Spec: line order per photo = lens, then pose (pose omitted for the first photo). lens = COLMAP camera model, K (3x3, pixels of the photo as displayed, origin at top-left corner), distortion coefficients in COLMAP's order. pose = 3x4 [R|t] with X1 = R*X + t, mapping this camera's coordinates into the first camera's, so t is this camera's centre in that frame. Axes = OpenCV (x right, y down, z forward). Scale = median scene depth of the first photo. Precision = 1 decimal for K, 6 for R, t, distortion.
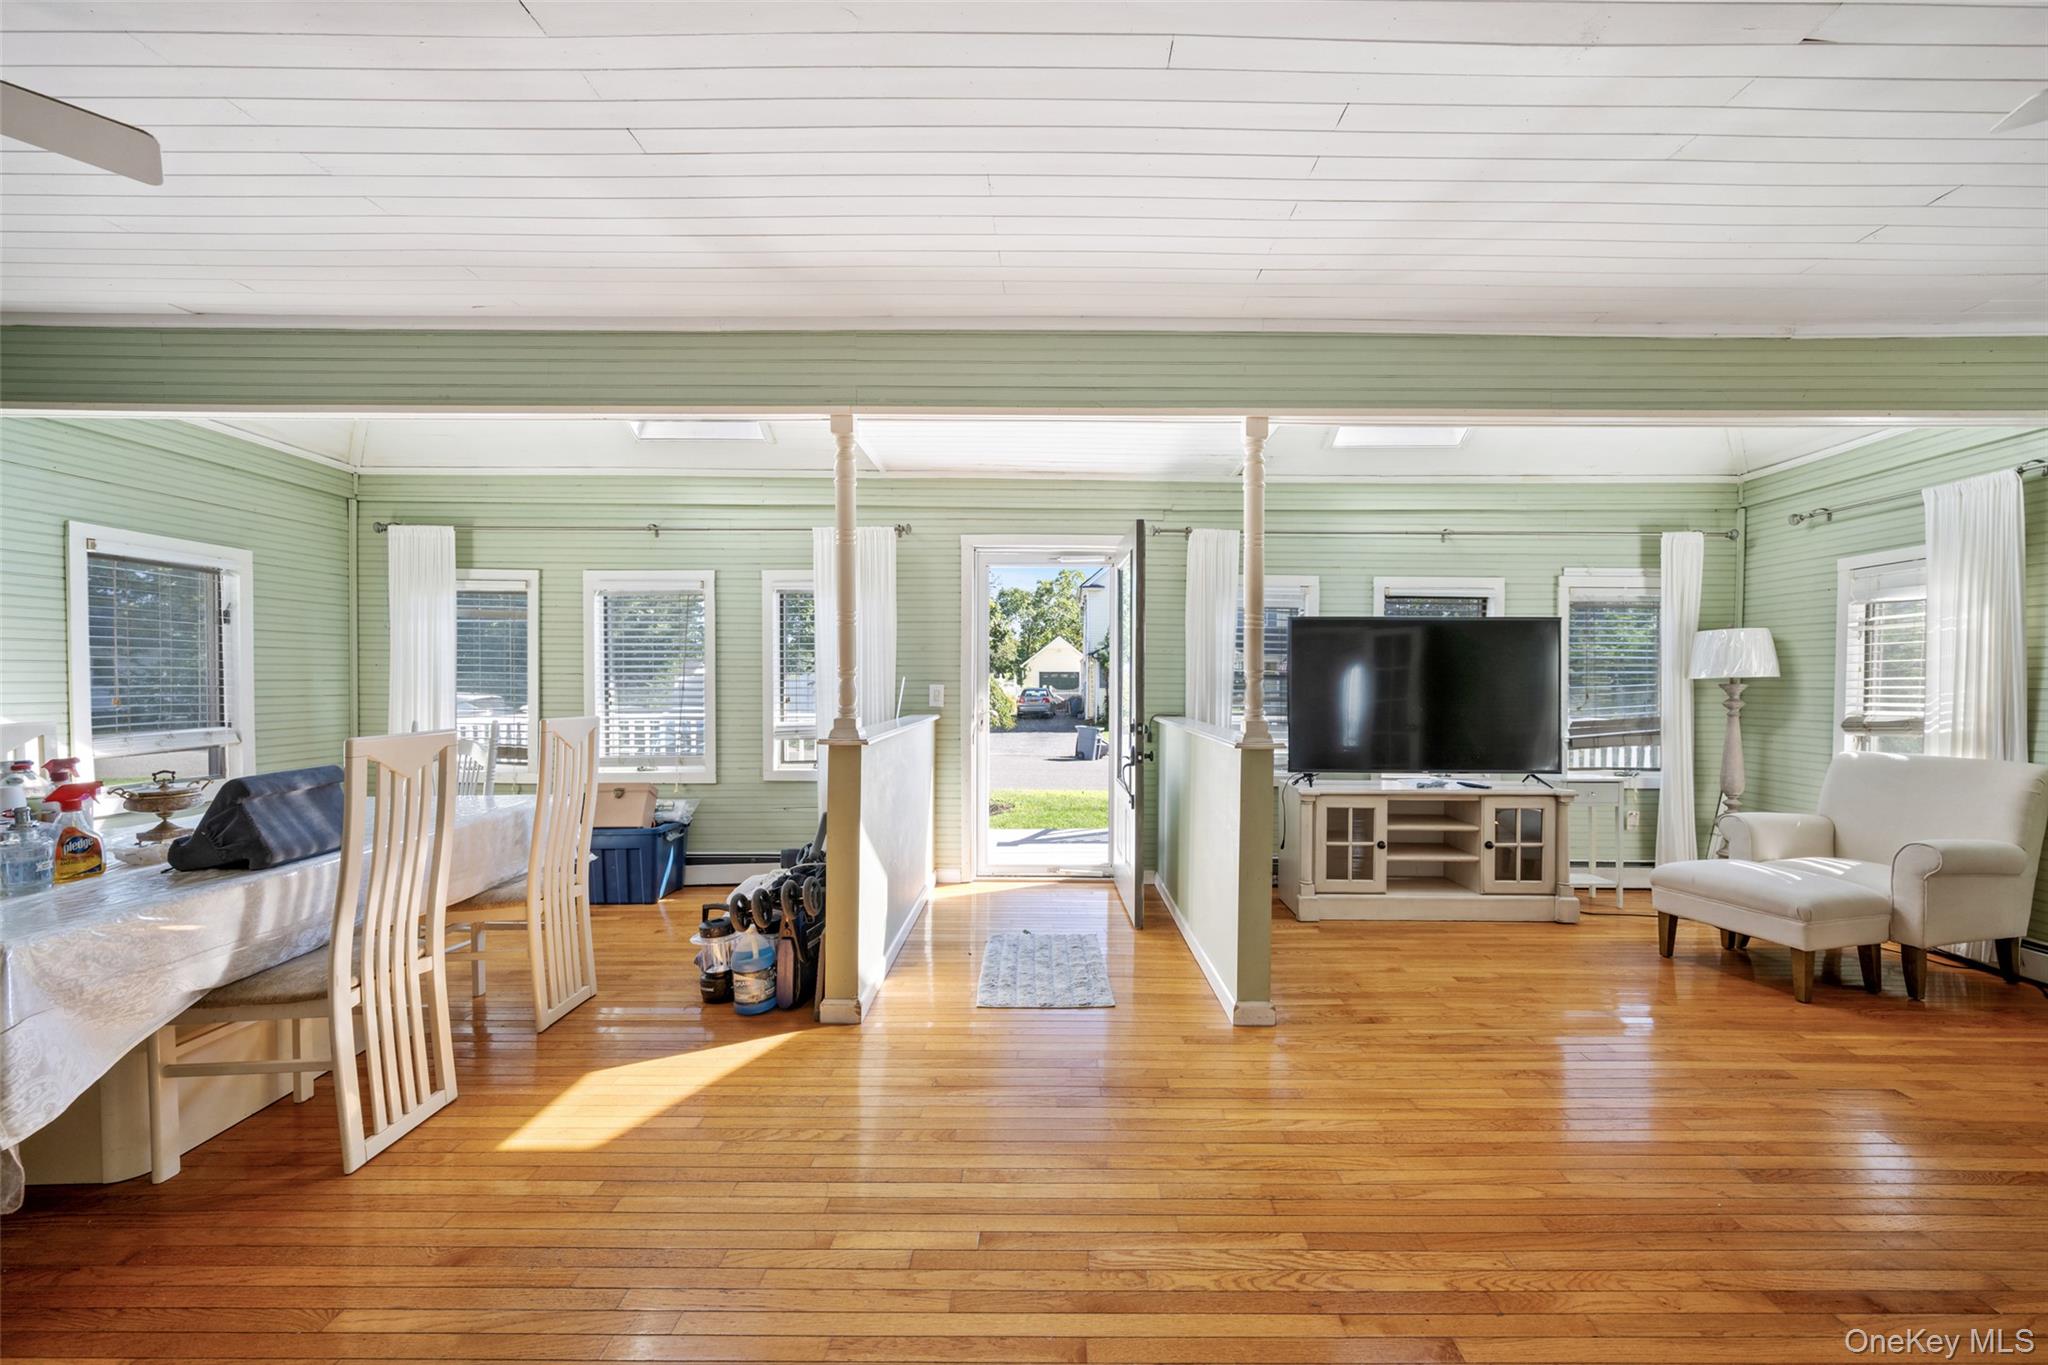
lens RADIAL K [[813.1, 0, 1053.5], [0, 813.1, 690.5], [0, 0, 1]] dist [-0.002470, -0.000238]
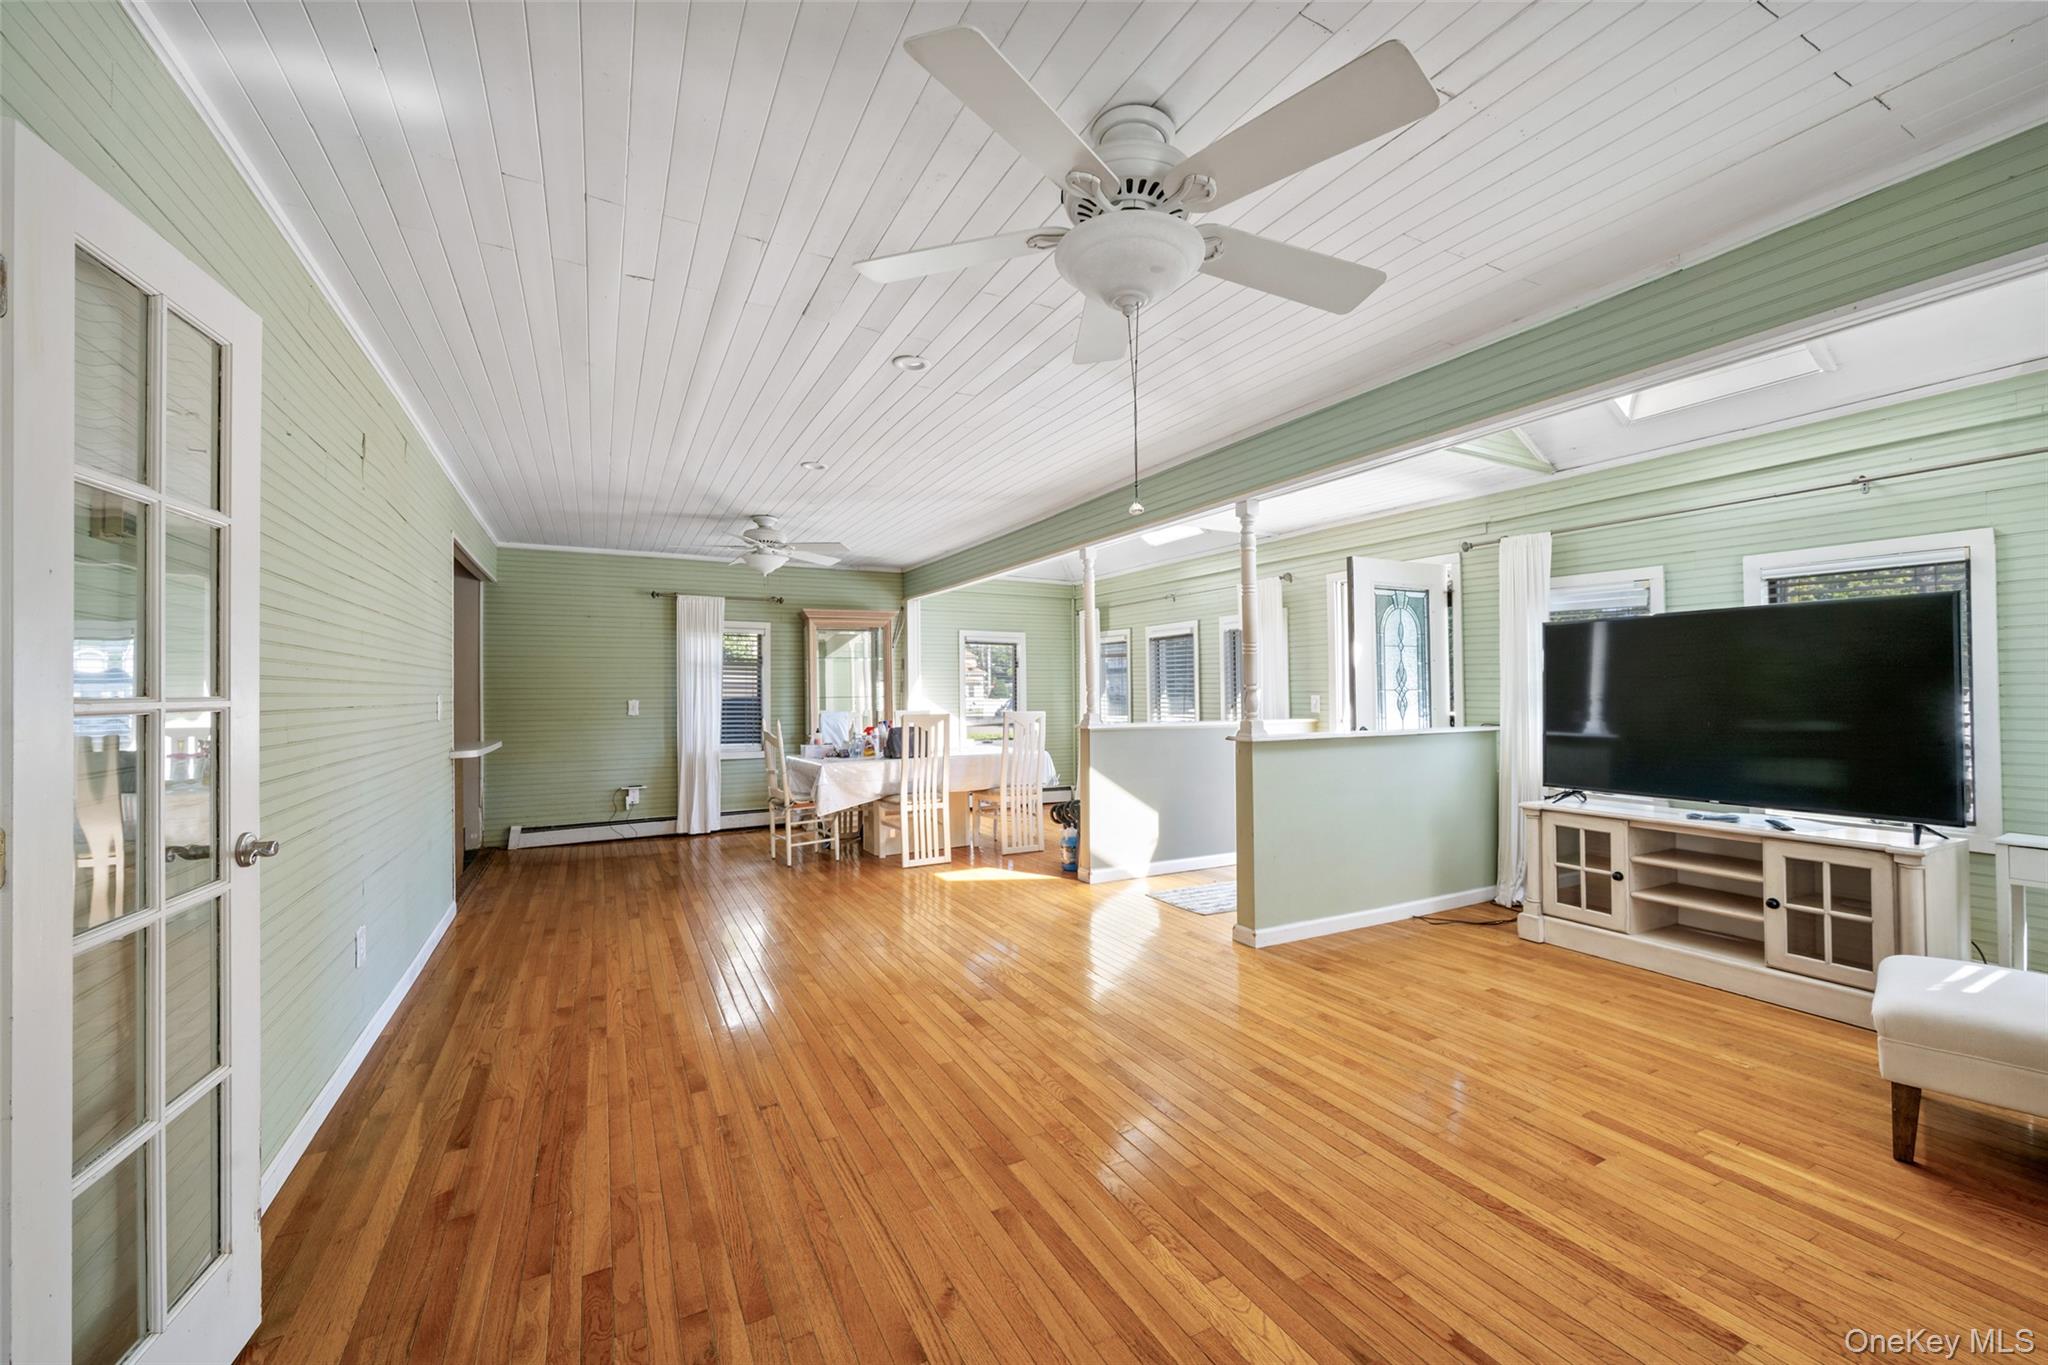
lens RADIAL K [[812.4, 0, 1029.9], [0, 812.4, 684.5], [0, 0, 1]] dist [-0.000531, -0.000074]
pose [[0.468889, -0.015000, -0.883130, 0.879568], [-0.003493, 0.999816, -0.018836, 0.001644], [0.883250, 0.011917, 0.468751, 0.024434]]
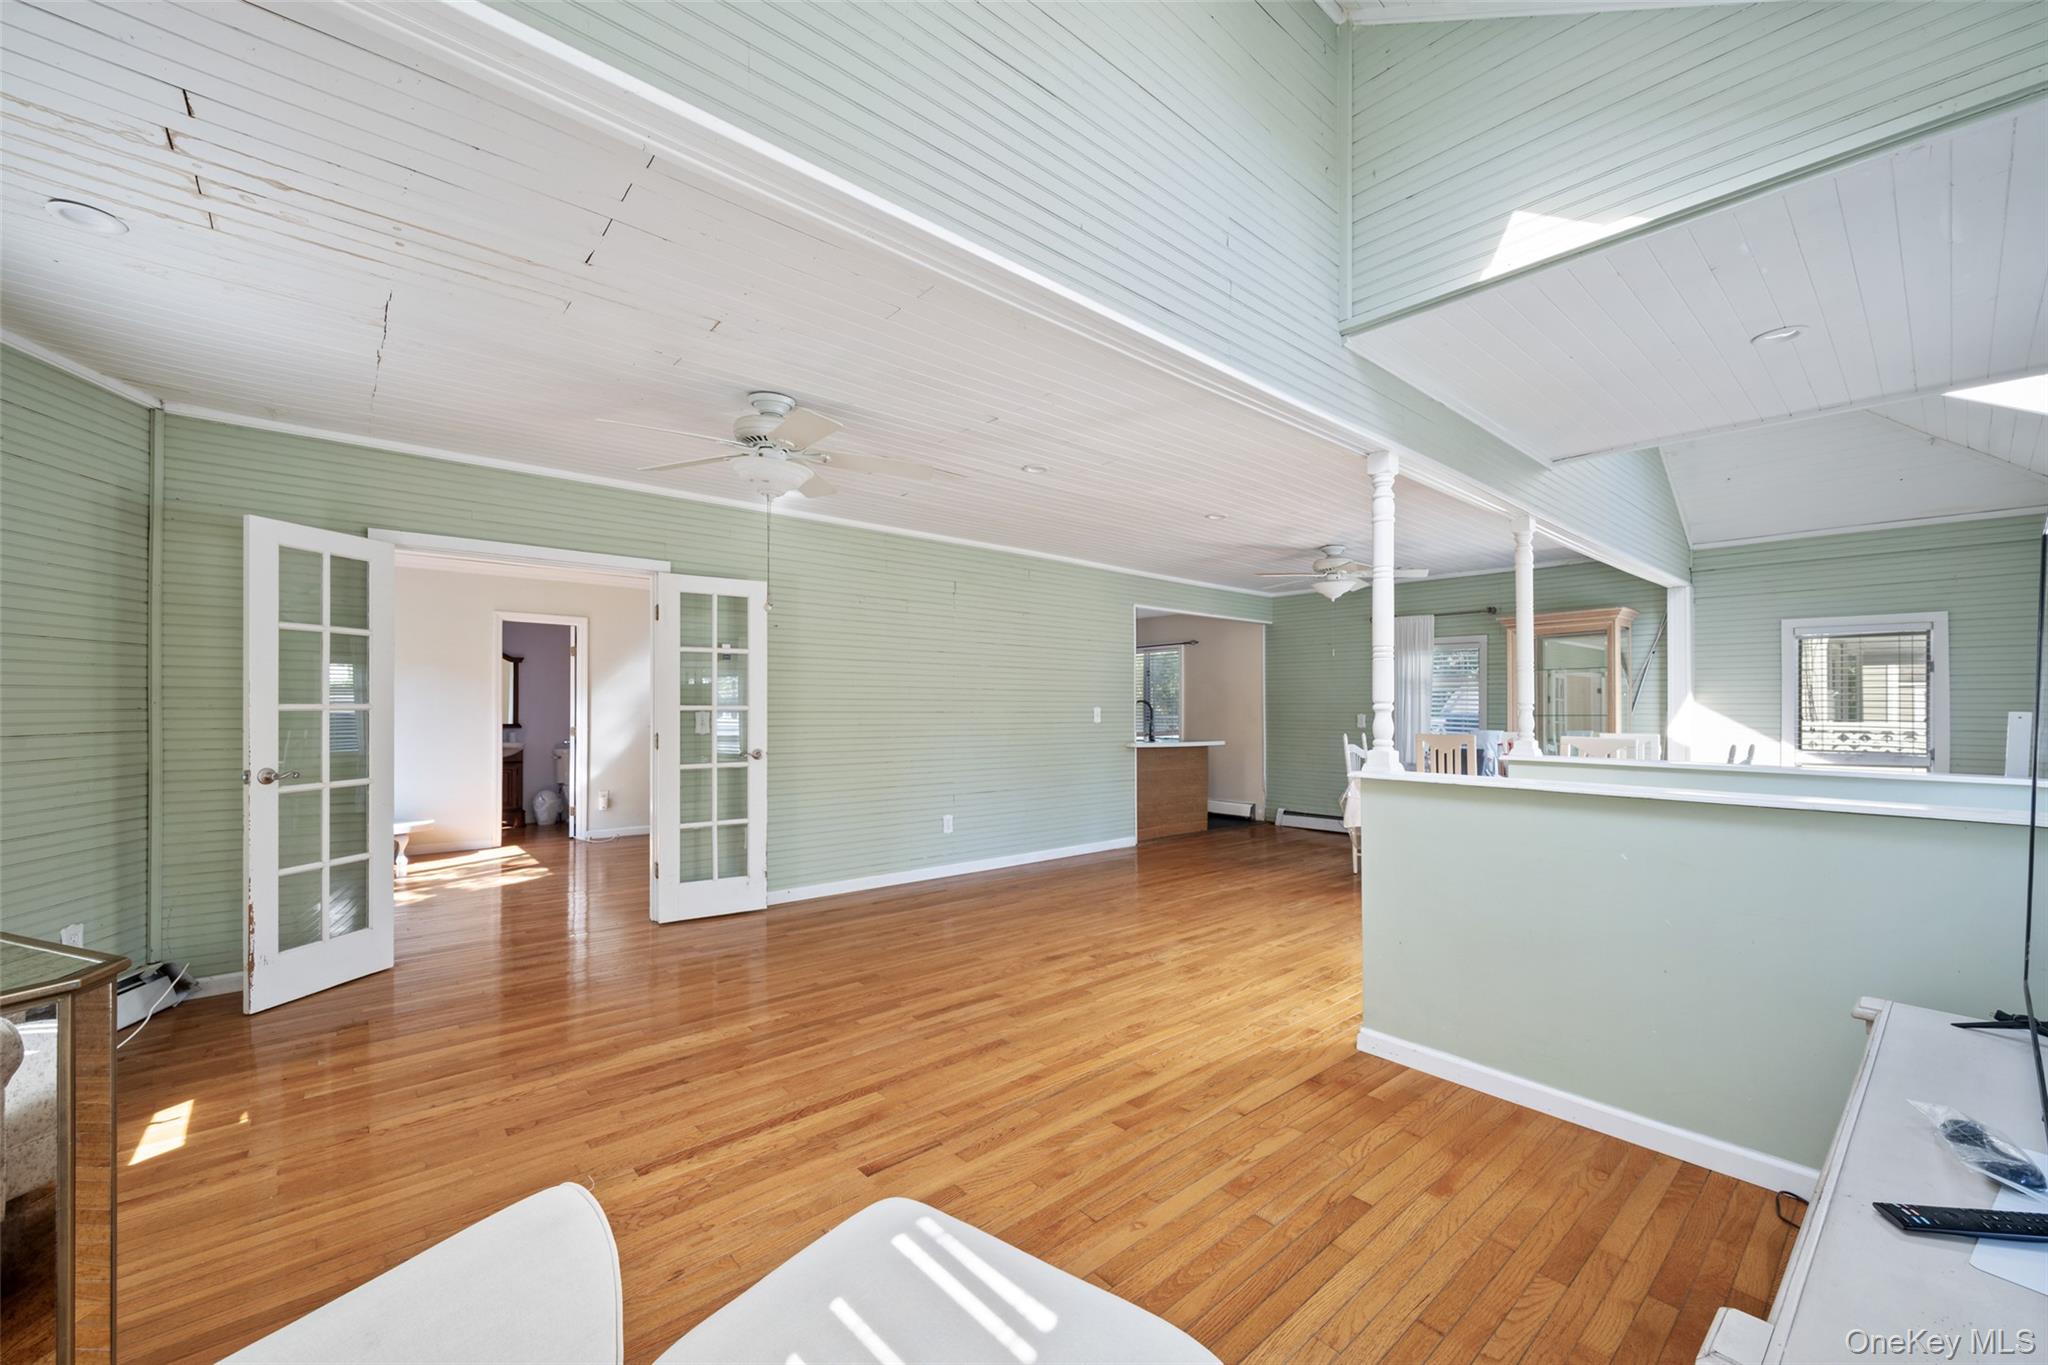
lens RADIAL K [[809.6, 0, 1031.4], [0, 809.6, 708.4], [0, 0, 1]] dist [-0.001874, -0.000172]
pose [[-0.750625, -0.009229, -0.660664, 0.856402], [-0.020810, 0.999737, 0.009678, -0.012053], [0.660400, 0.021013, -0.750620, 1.011601]]
